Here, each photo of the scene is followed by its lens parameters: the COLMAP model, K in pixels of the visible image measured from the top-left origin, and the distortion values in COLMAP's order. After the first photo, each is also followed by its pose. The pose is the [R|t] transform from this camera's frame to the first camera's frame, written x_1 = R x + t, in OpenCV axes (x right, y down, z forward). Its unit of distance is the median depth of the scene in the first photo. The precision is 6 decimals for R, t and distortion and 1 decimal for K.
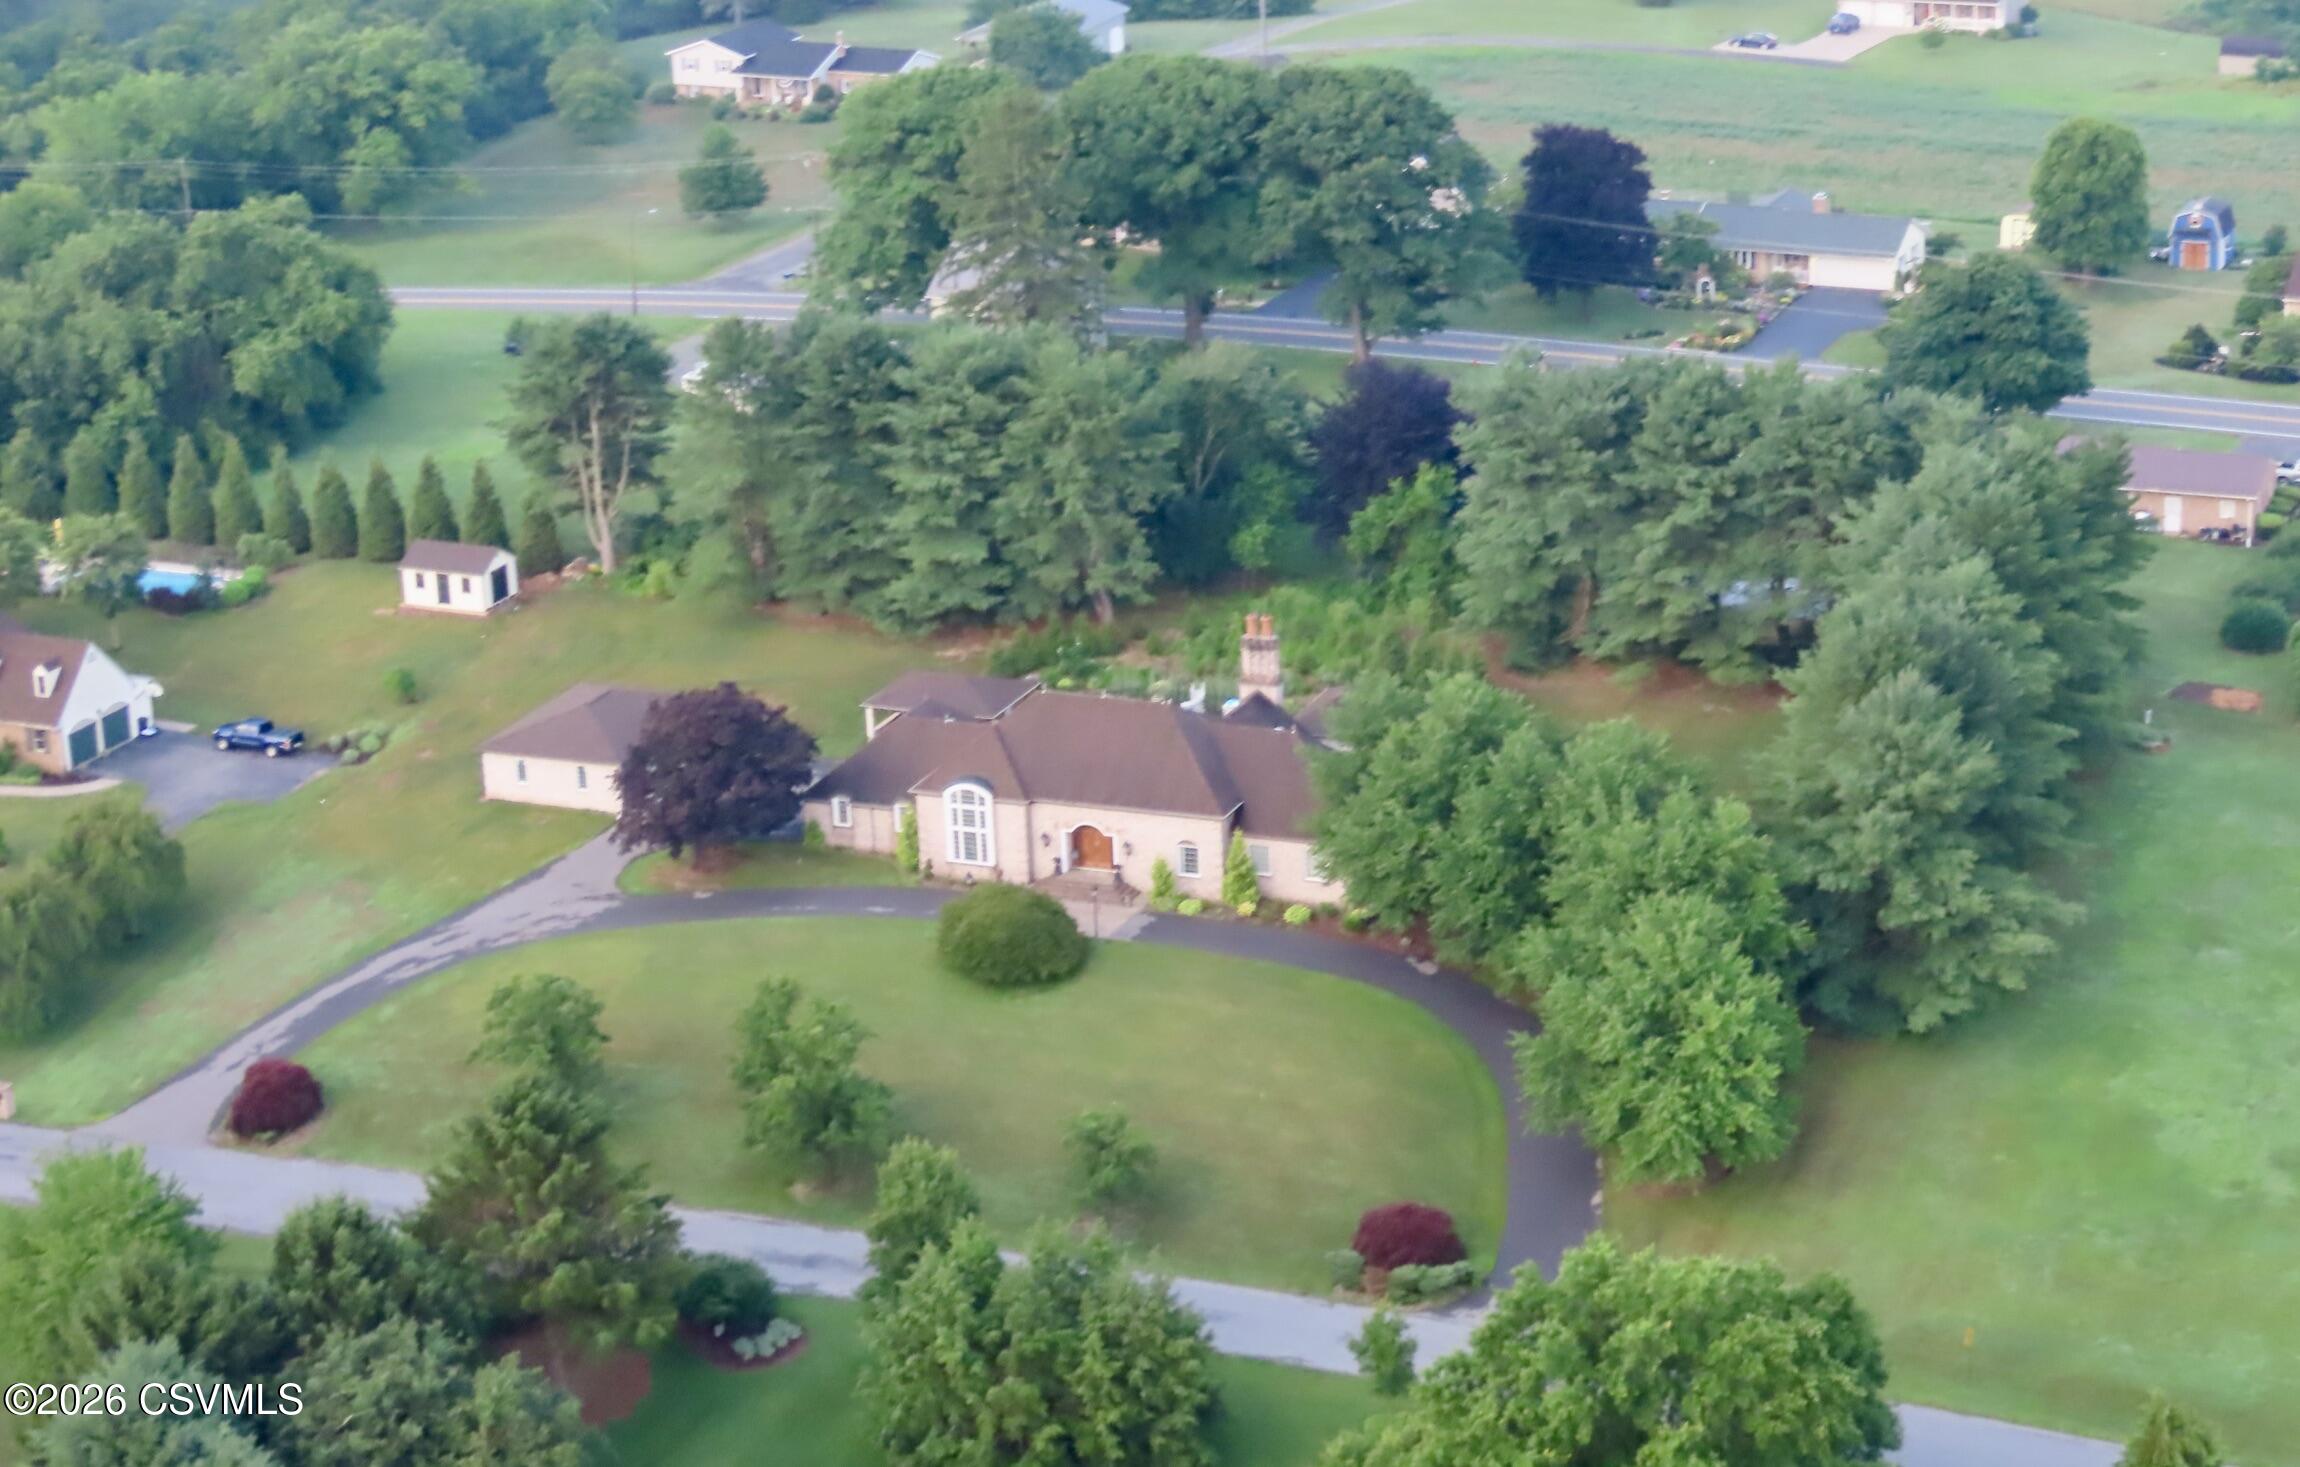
lens RADIAL K [[4975.2, 0, 1325.3], [0, 4975.2, 773.0], [0, 0, 1]] dist [0.009217, 0.000000]
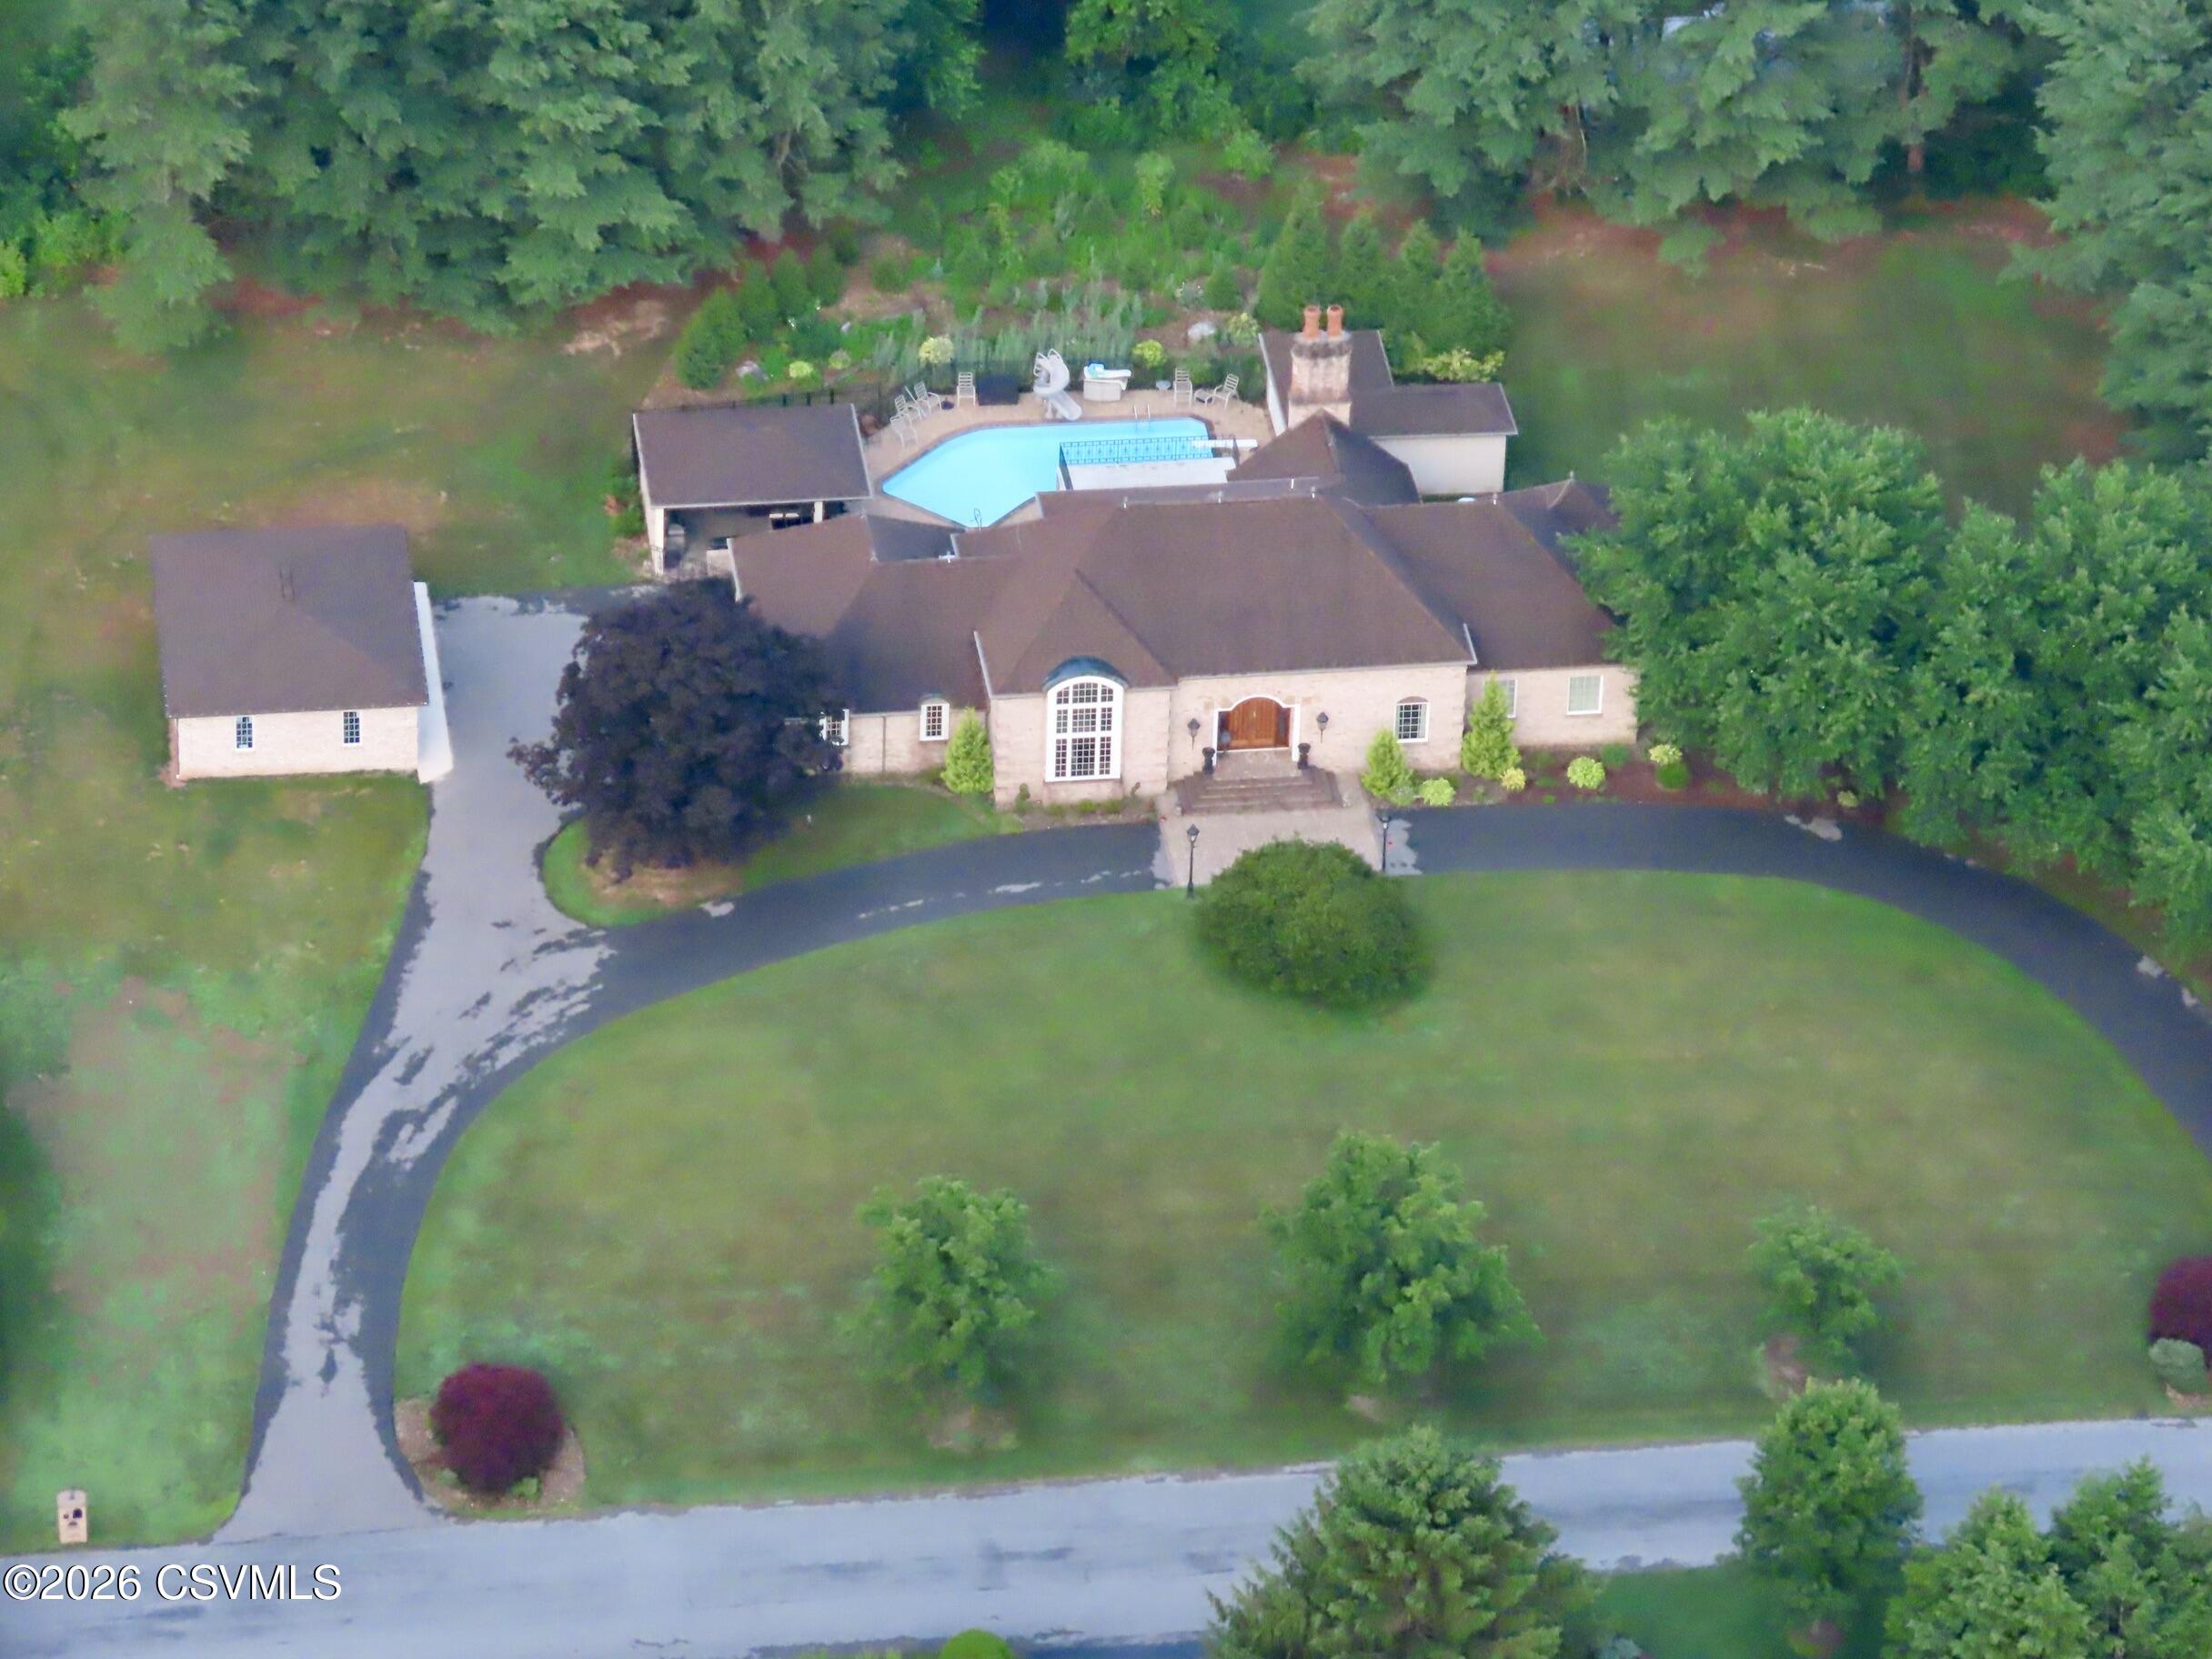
lens RADIAL K [[10274.4, 0, 1248.5], [0, 10274.4, 767.9], [0, 0, 1]] dist [0.089937, 0.000000]
pose [[0.870916, -0.219524, 0.439675, -0.670493], [0.103711, 0.956635, 0.272202, -0.364303], [-0.480363, -0.191466, 0.855916, -0.212235]]
